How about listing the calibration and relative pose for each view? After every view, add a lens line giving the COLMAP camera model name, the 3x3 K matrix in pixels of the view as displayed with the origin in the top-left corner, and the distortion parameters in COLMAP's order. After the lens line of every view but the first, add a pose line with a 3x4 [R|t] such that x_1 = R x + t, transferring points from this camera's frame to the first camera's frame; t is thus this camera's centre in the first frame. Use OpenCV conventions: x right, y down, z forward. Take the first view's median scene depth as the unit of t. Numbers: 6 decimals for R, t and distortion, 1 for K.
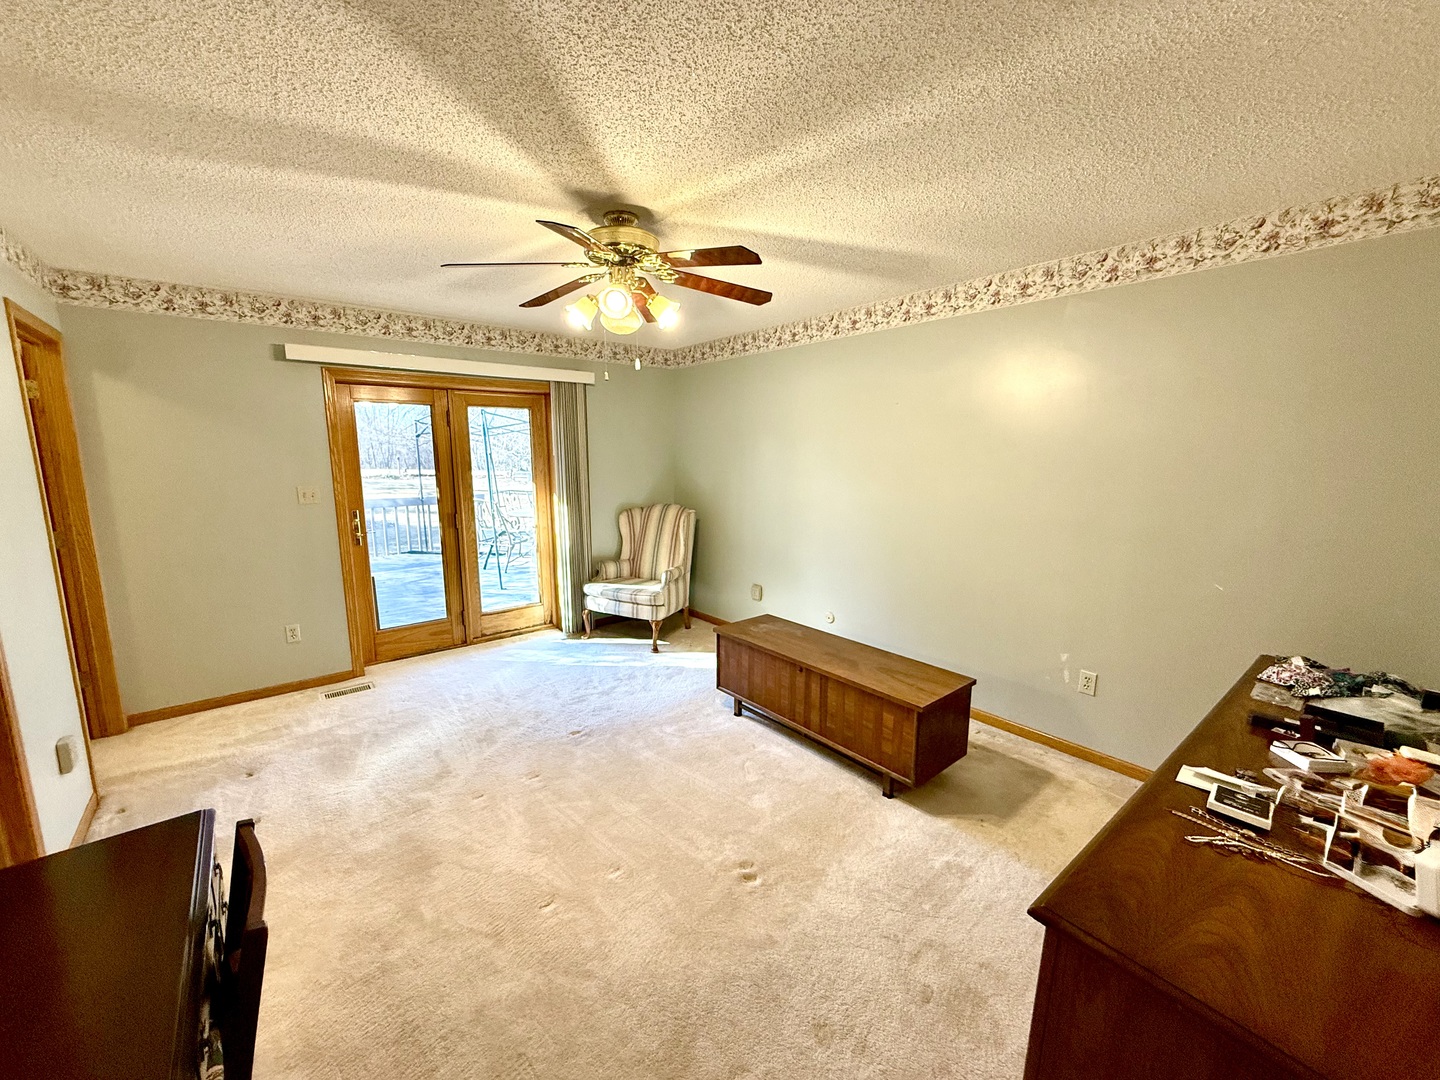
lens RADIAL K [[573.9, 0, 716.6], [0, 573.9, 539.5], [0, 0, 1]] dist [0.000220, -0.000108]
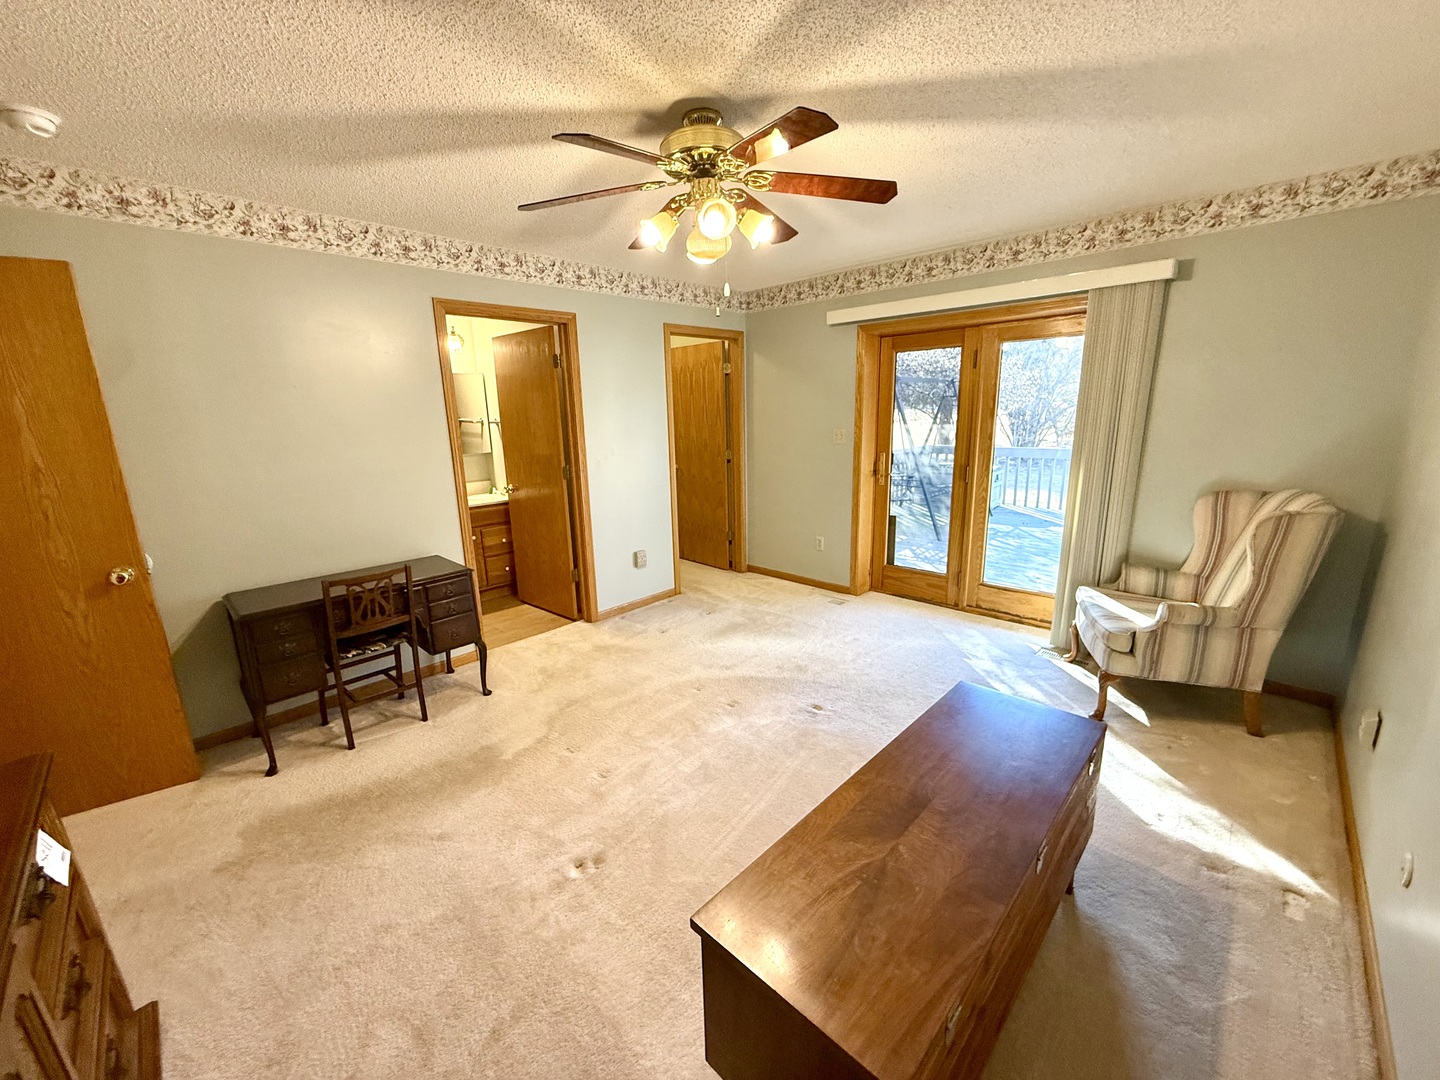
lens RADIAL K [[573.9, 0, 716.6], [0, 573.9, 539.5], [0, 0, 1]] dist [0.000220, -0.000108]
pose [[0.107342, 0.218954, -0.969813, 0.414597], [-0.129872, 0.970179, 0.204662, -0.067238], [0.985703, 0.103983, 0.132577, 0.502289]]
